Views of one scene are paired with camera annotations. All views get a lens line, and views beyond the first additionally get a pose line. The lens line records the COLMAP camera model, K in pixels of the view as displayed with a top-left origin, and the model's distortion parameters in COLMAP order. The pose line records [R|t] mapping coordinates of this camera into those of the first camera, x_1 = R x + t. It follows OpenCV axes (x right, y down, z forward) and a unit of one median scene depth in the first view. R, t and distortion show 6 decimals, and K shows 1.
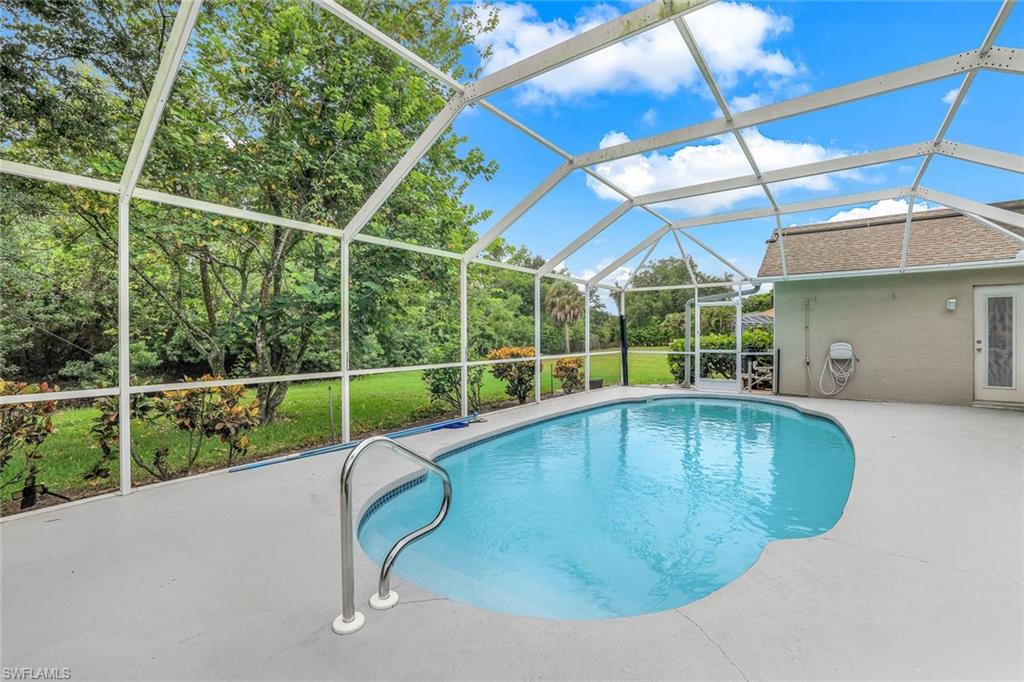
lens RADIAL K [[435.0, 0, 515.0], [0, 435.0, 336.6], [0, 0, 1]] dist [-0.014026, 0.000024]
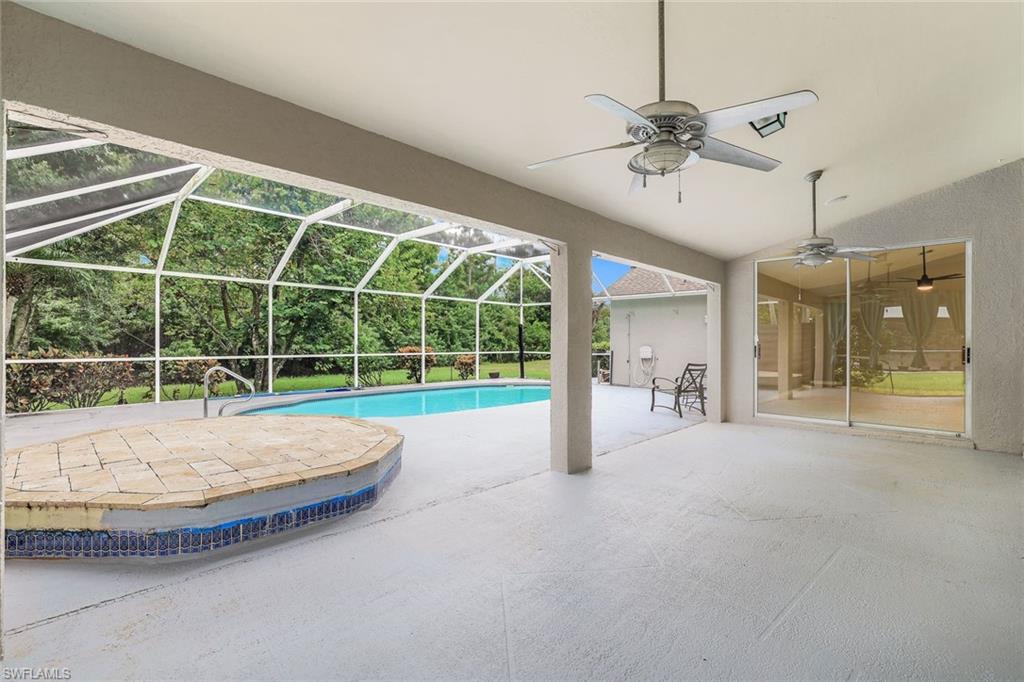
lens RADIAL K [[448.7, 0, 512.0], [0, 448.7, 341.0], [0, 0, 1]] dist [-0.037471, 0.014555]
pose [[0.993566, 0.011247, -0.112697, 0.466309], [-0.011442, 0.999934, -0.001090, 0.004824], [0.112677, 0.002373, 0.993629, -0.423887]]
